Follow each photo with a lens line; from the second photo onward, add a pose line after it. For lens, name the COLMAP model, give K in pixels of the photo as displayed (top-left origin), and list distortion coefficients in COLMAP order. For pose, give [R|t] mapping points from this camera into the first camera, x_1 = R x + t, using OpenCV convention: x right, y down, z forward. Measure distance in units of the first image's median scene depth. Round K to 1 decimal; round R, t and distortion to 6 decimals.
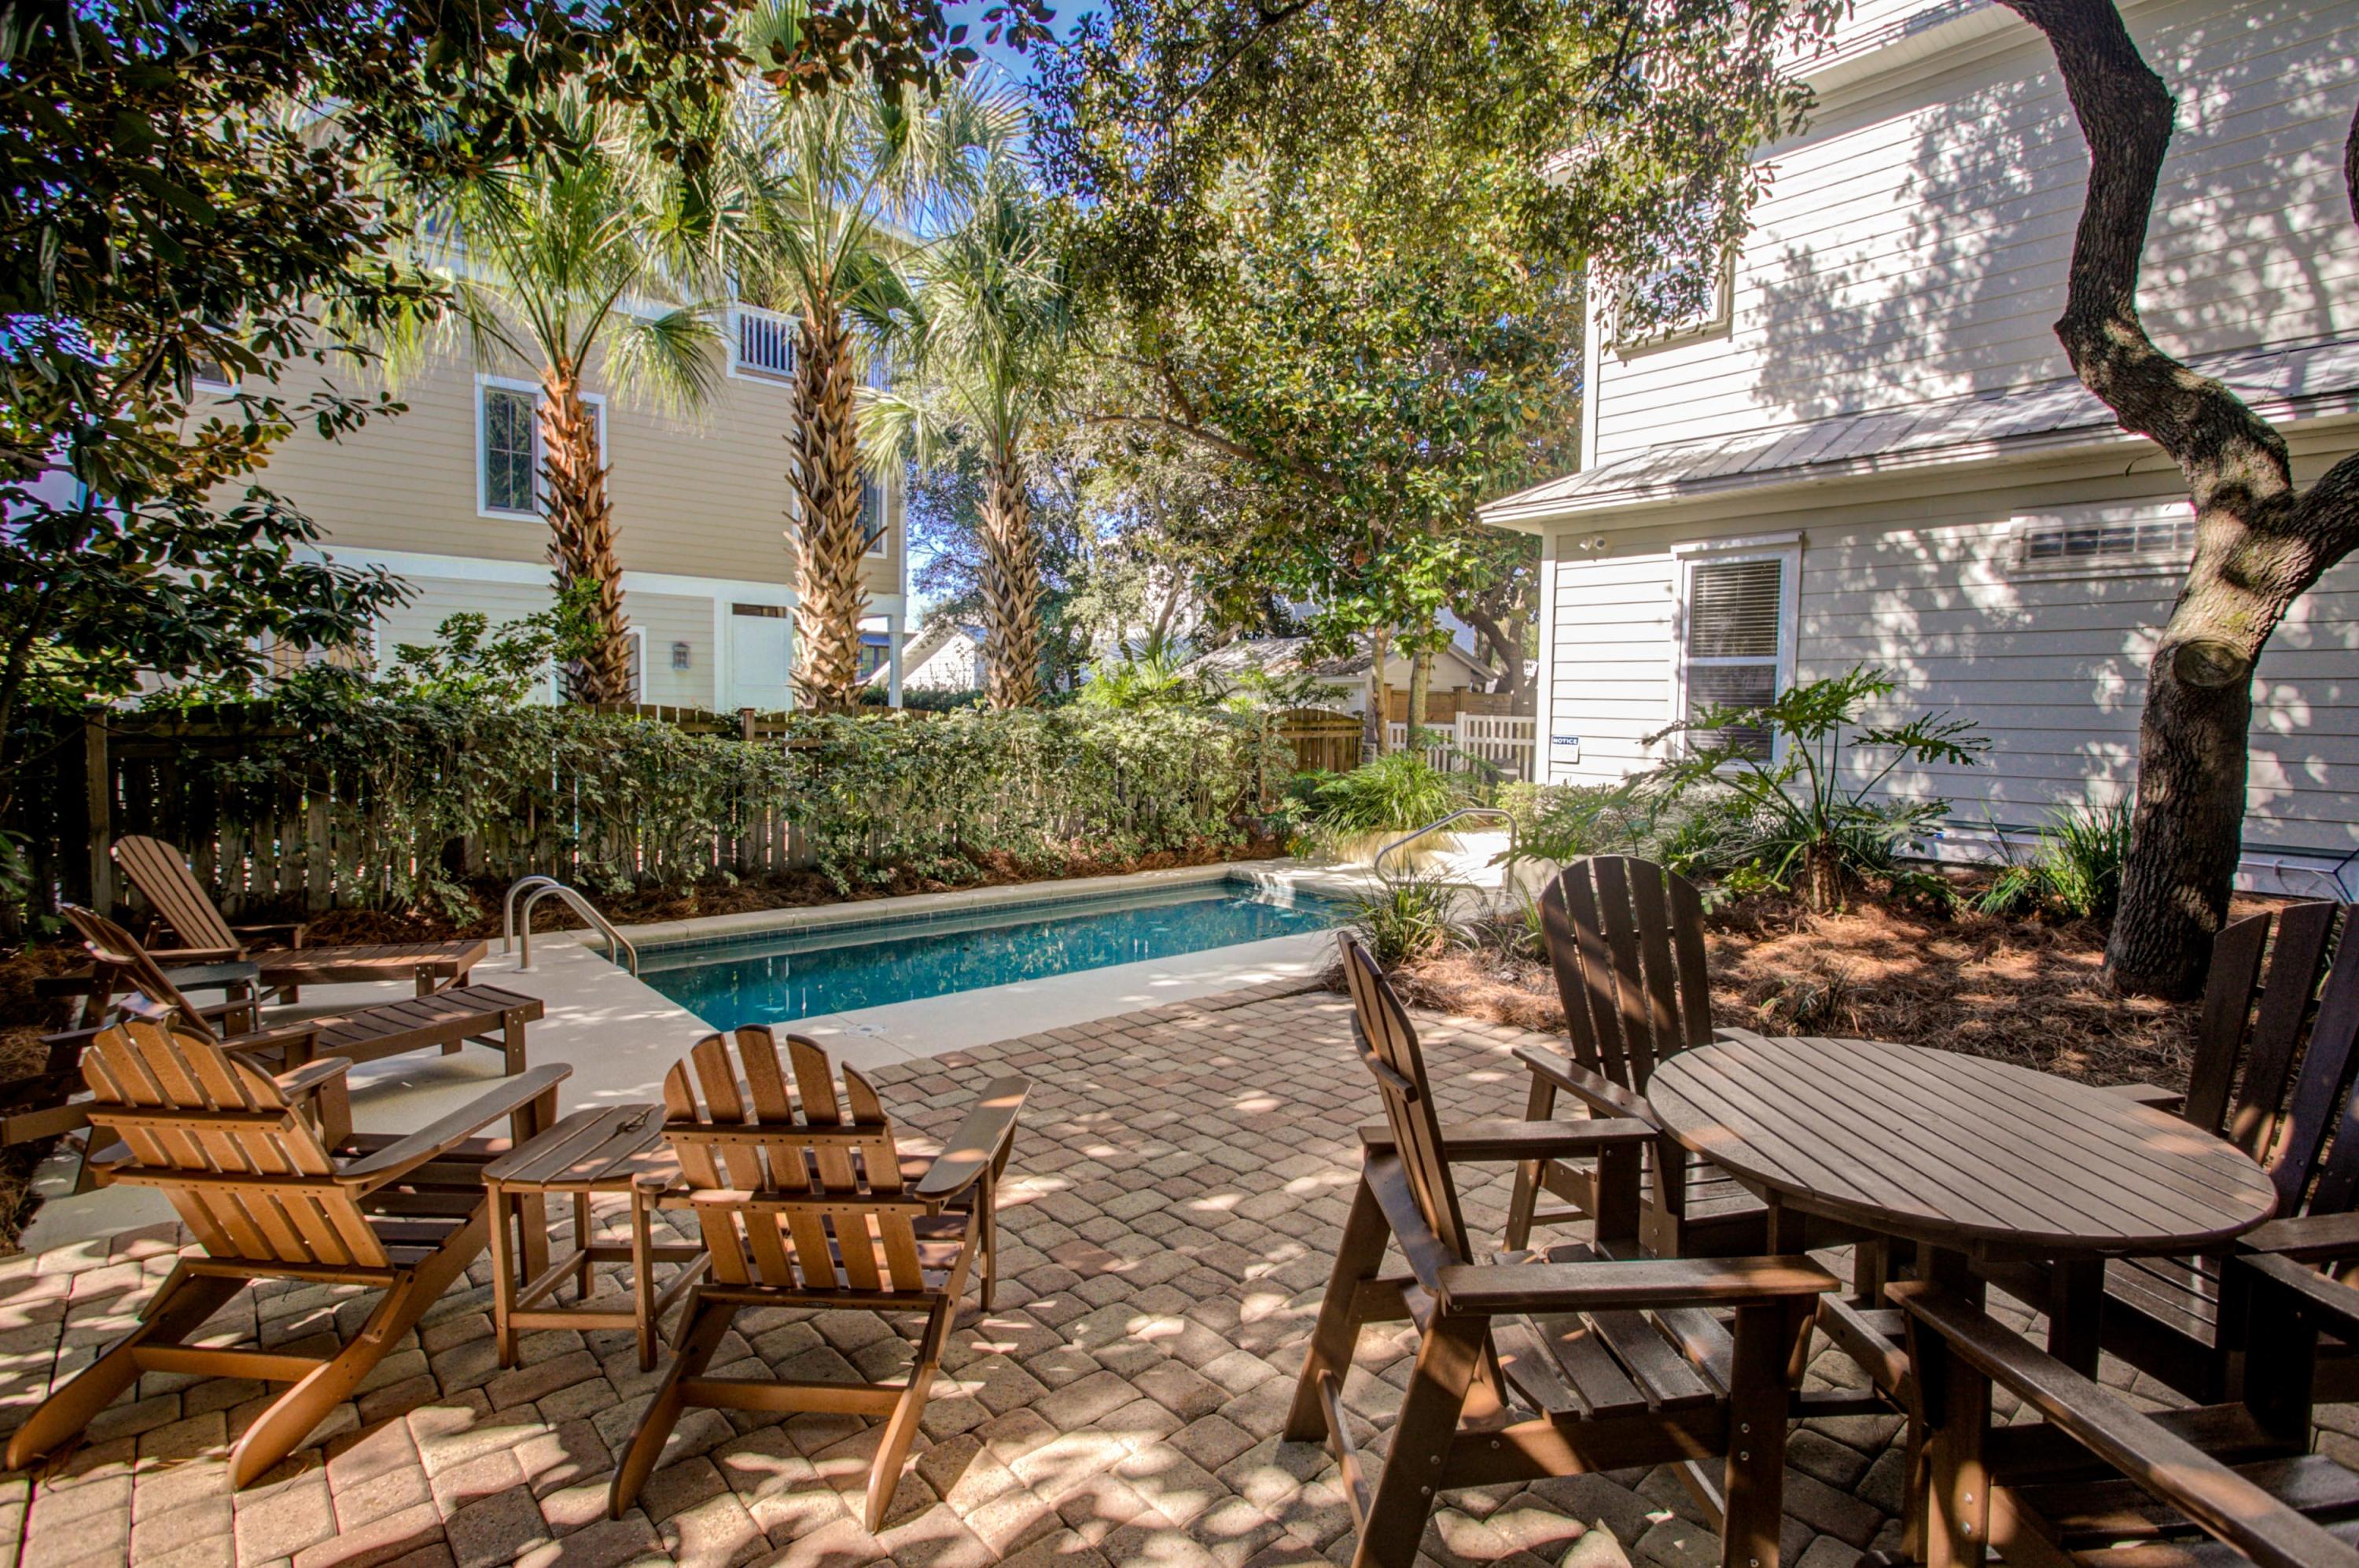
lens RADIAL K [[1106.8, 0, 1179.5], [0, 1106.8, 784.0], [0, 0, 1]] dist [-0.003608, 0.000063]
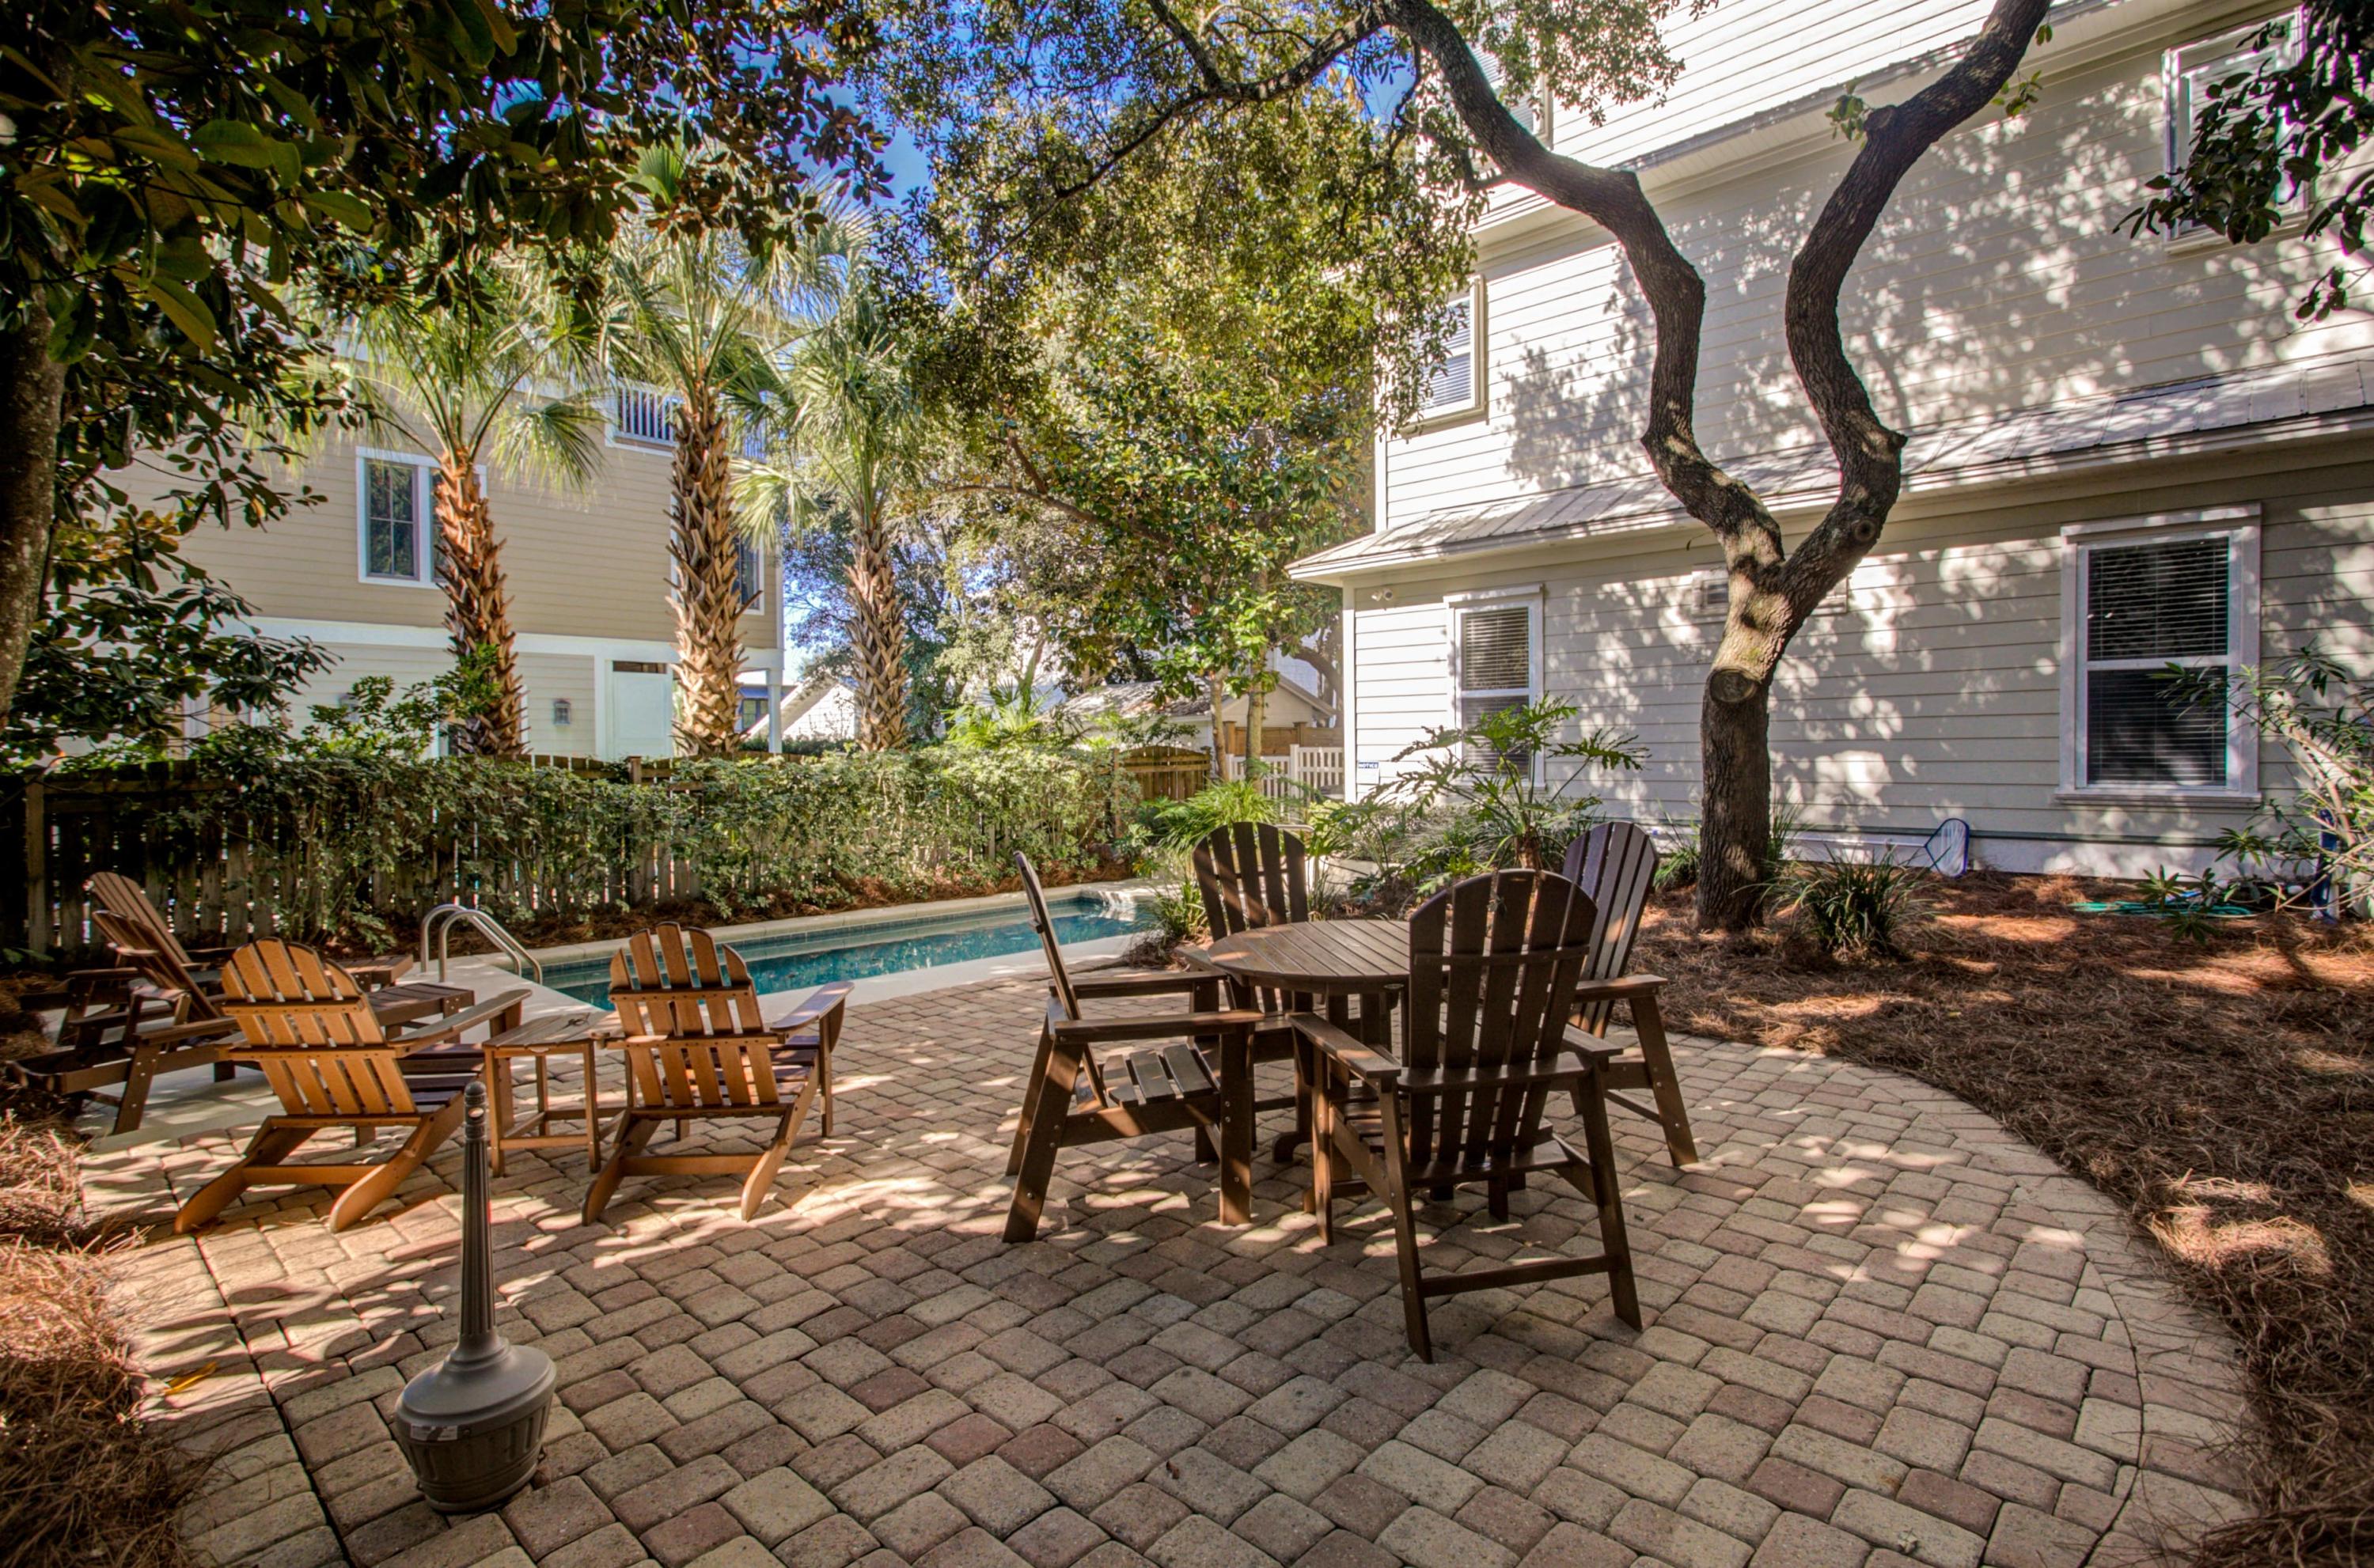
lens RADIAL K [[1183.8, 0, 1187.0], [0, 1183.8, 784.0], [0, 0, 1]] dist [-0.005461, -0.000202]
pose [[0.996595, -0.029438, 0.077020, 0.071445], [0.032955, 0.998452, -0.044801, 0.031888], [-0.075582, 0.047187, 0.996022, -0.228656]]
